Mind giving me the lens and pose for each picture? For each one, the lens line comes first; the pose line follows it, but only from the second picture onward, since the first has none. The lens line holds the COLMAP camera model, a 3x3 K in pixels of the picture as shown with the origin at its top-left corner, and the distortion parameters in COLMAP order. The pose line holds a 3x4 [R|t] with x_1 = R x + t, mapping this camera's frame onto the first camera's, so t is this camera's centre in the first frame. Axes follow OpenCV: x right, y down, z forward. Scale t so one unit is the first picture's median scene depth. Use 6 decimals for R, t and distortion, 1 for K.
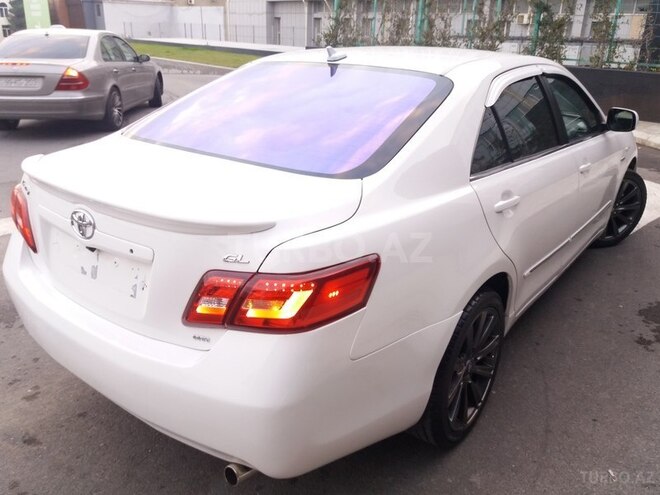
lens RADIAL K [[544.1, 0, 335.0], [0, 544.1, 246.7], [0, 0, 1]] dist [0.018334, -0.046007]
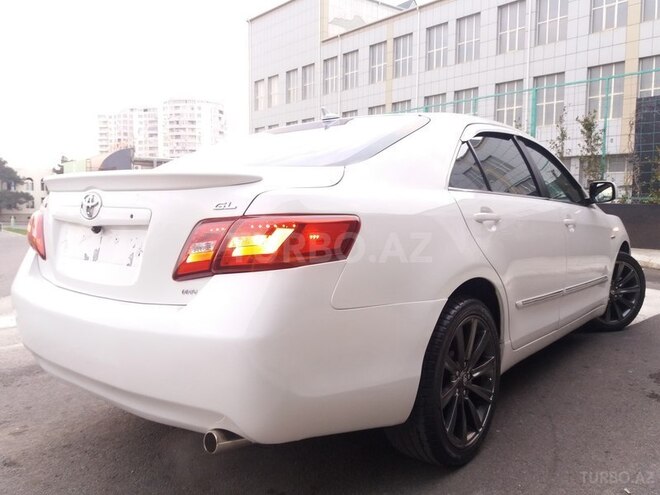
lens RADIAL K [[544.1, 0, 332.0], [0, 544.1, 247.5], [0, 0, 1]] dist [0.018334, -0.046007]
pose [[0.999452, -0.015211, -0.029416, 0.045942], [0.006095, 0.957591, -0.288065, 0.299100], [0.032550, 0.287728, 0.957159, -0.011324]]
